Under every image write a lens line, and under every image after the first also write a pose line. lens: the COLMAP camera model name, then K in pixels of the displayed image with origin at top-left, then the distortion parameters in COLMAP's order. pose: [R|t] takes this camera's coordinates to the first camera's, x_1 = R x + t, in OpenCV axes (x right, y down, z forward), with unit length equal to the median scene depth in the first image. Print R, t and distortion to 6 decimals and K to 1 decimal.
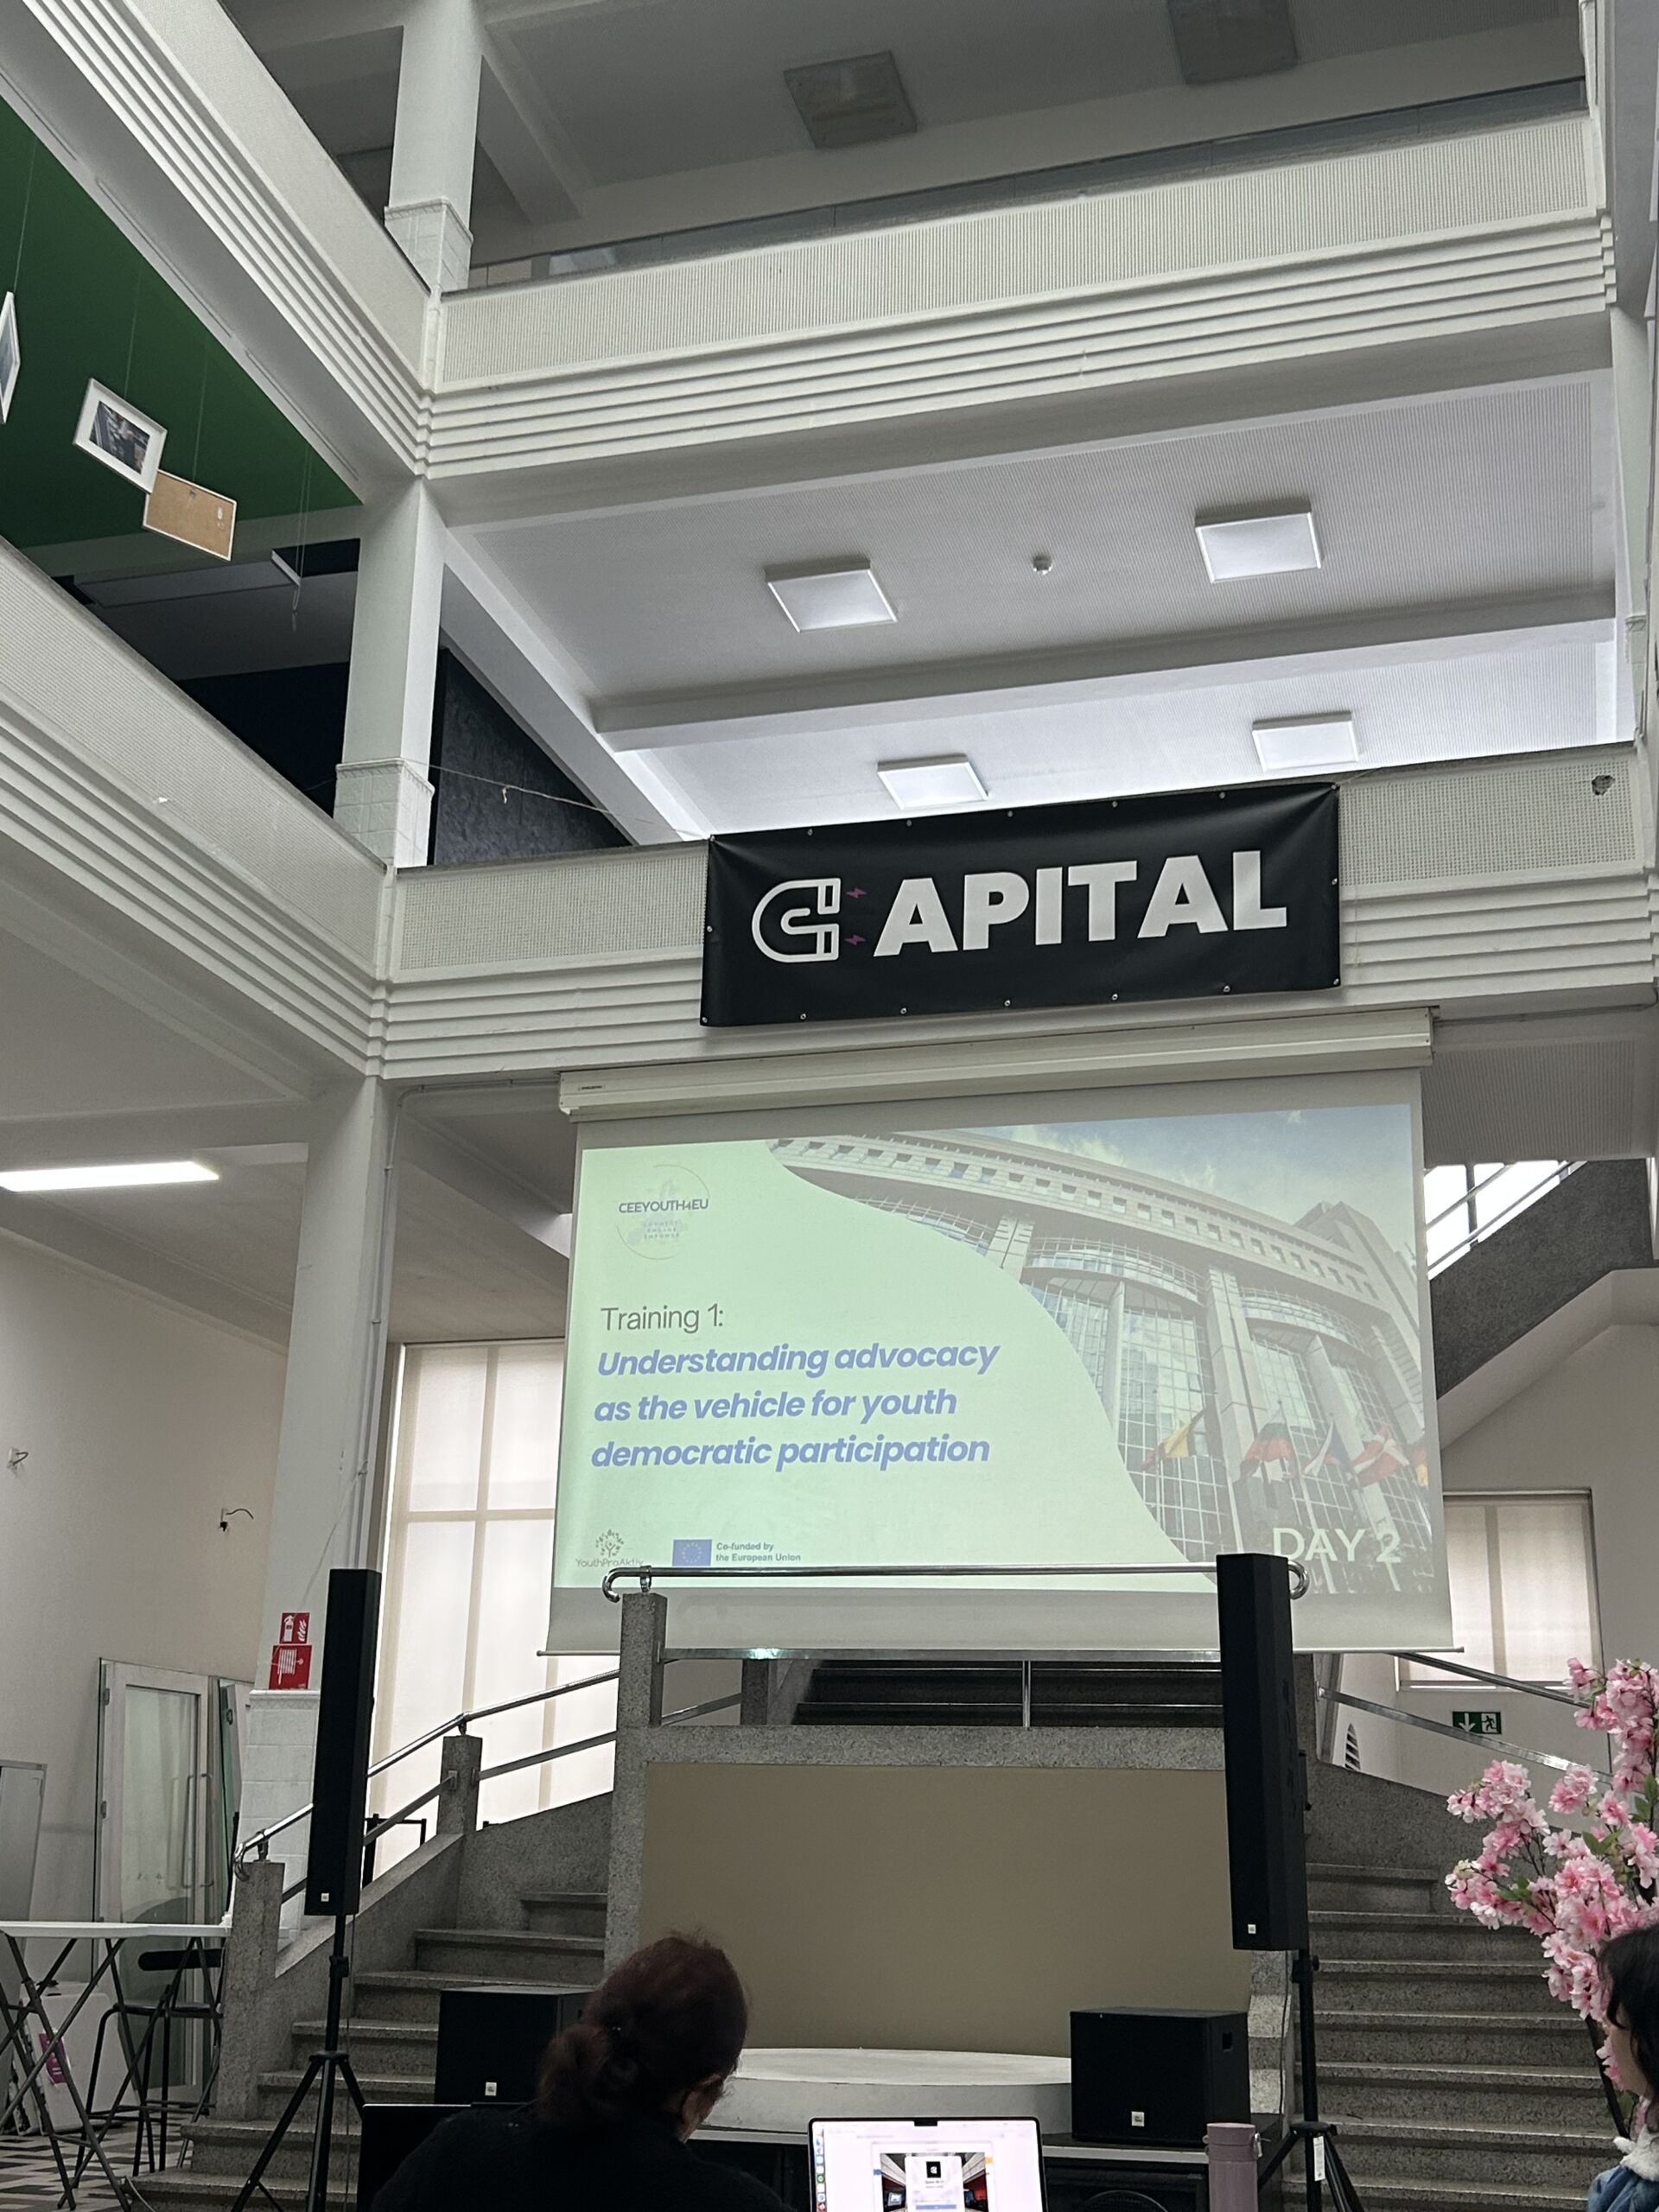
lens RADIAL K [[2507.8, 0, 828.4], [0, 2507.8, 1094.9], [0, 0, 1]] dist [0.161663, 0.000000]
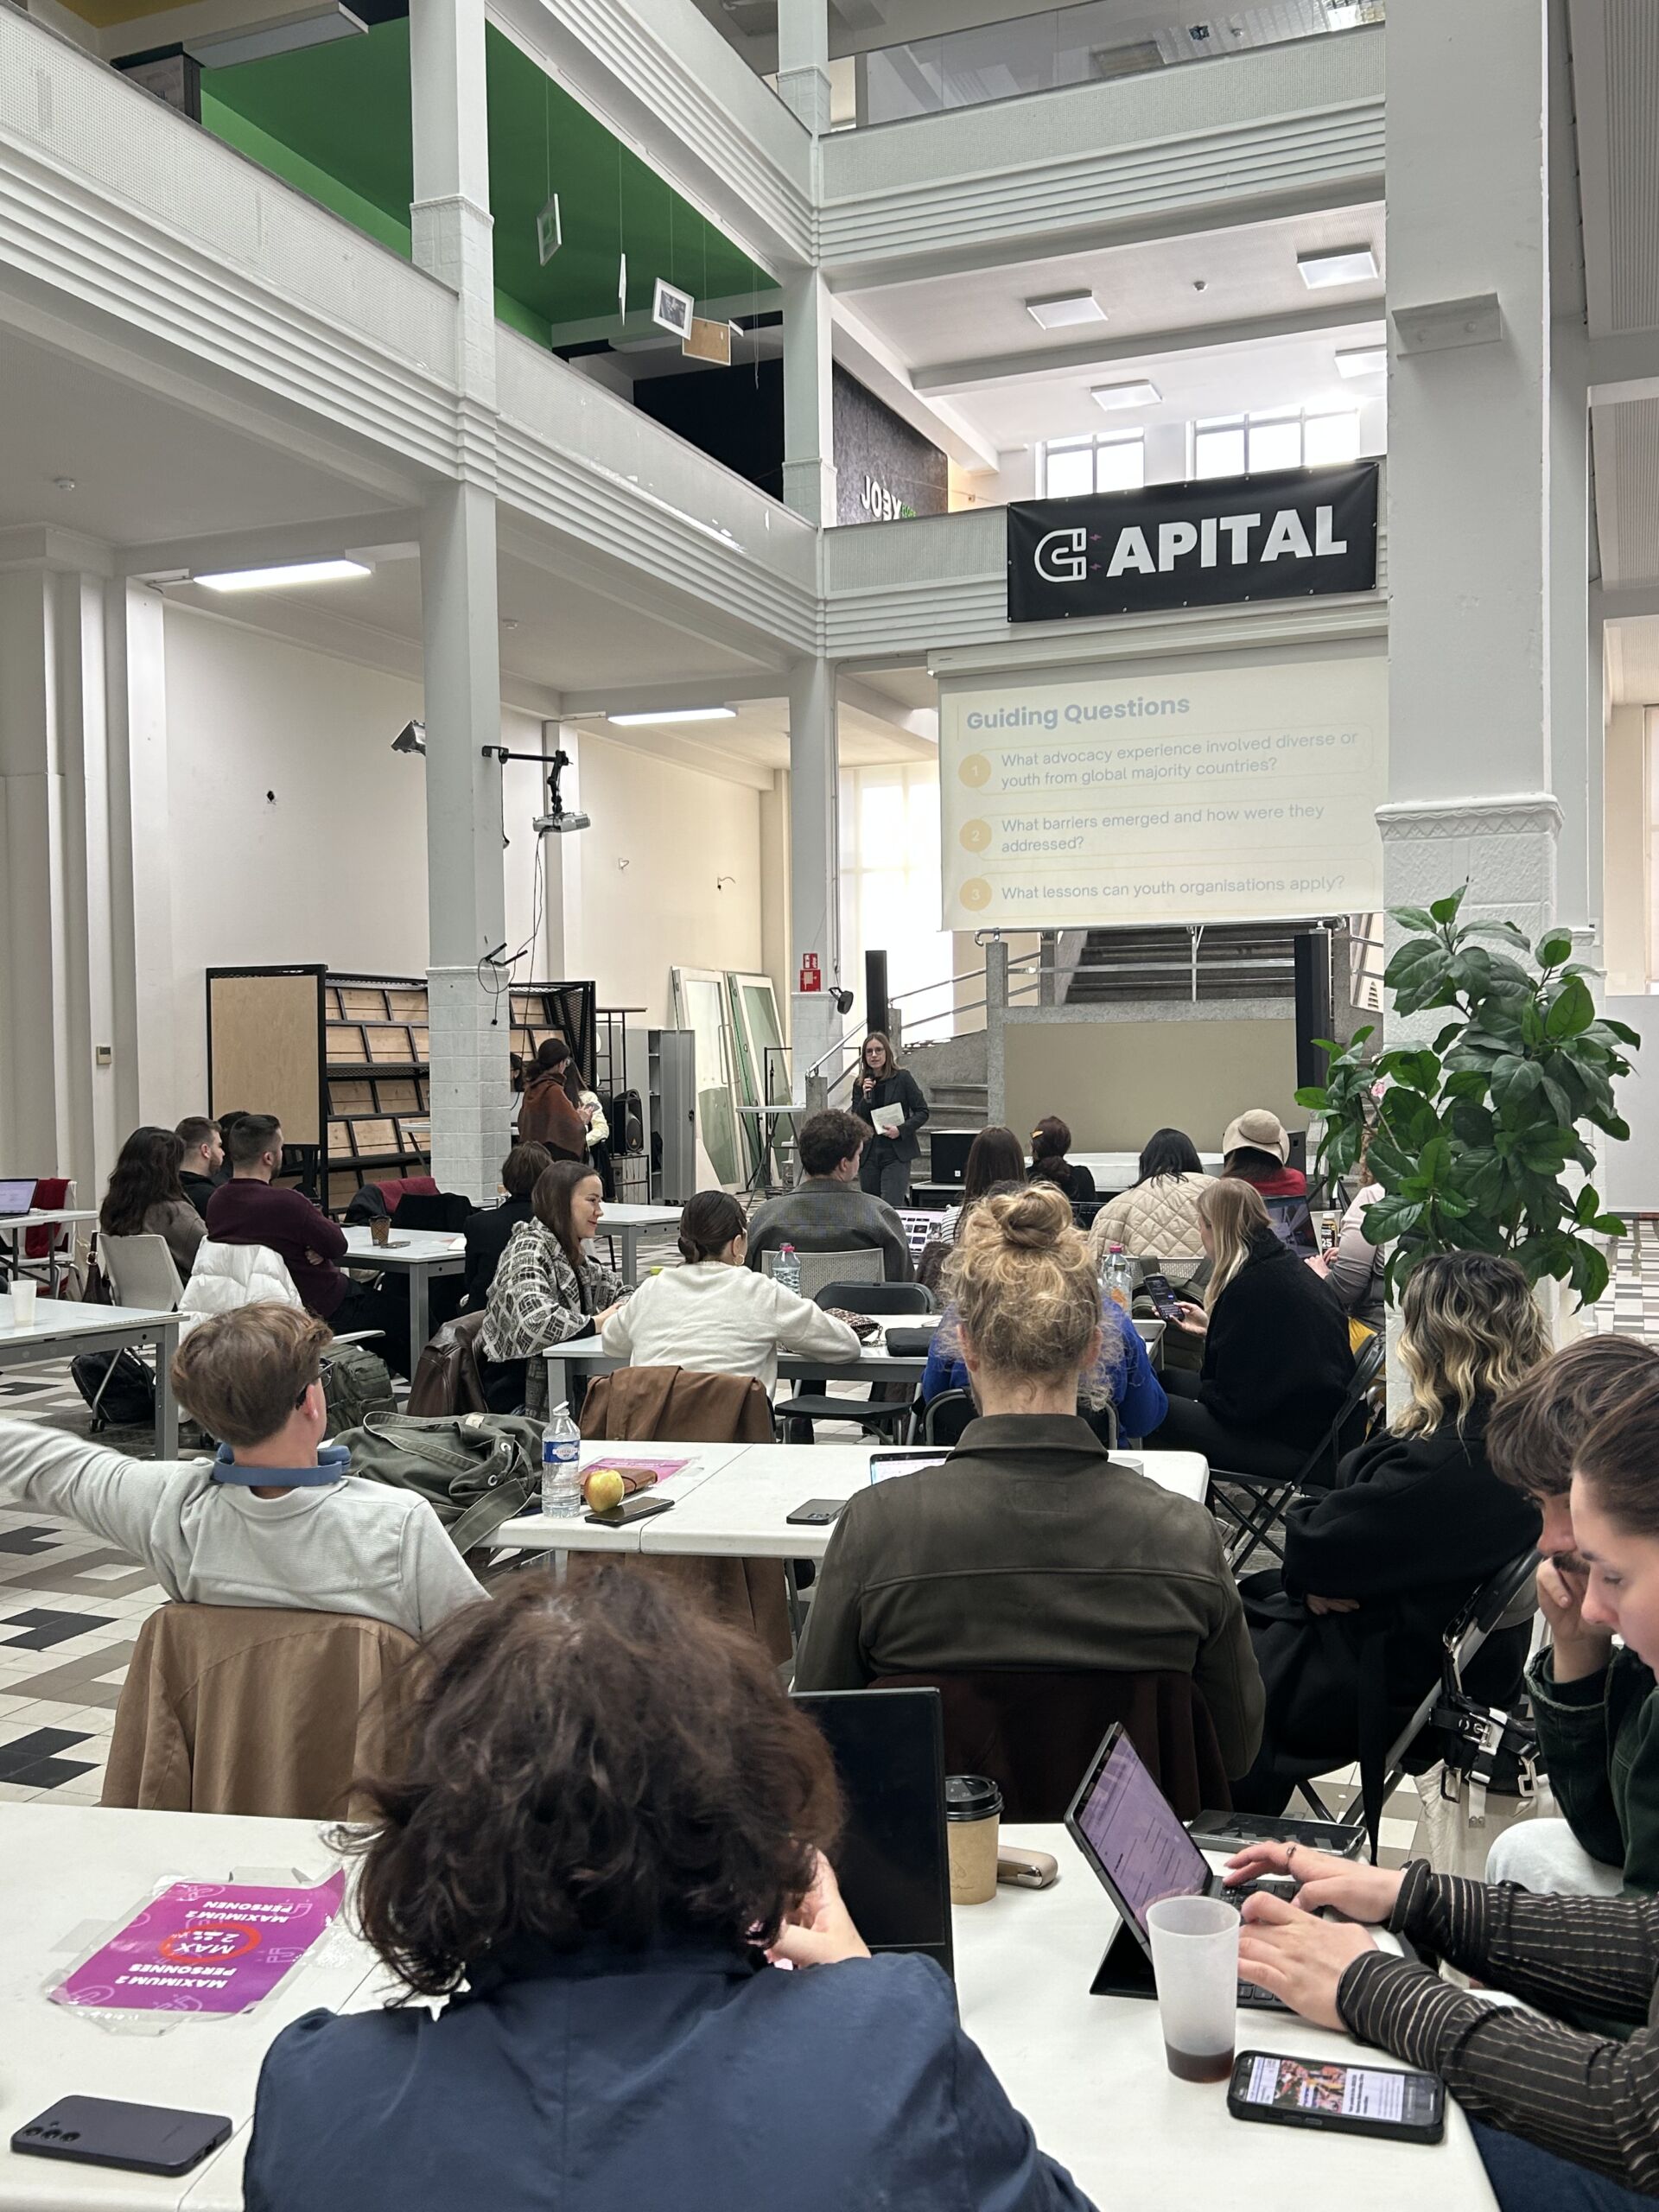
lens RADIAL K [[1983.1, 0, 823.6], [0, 1983.1, 1111.1], [0, 0, 1]] dist [0.016821, -0.007219]
pose [[0.994476, -0.034516, -0.099130, -0.053696], [0.064958, 0.944200, 0.322902, -0.162983], [0.082454, -0.327558, 0.941226, -0.437515]]
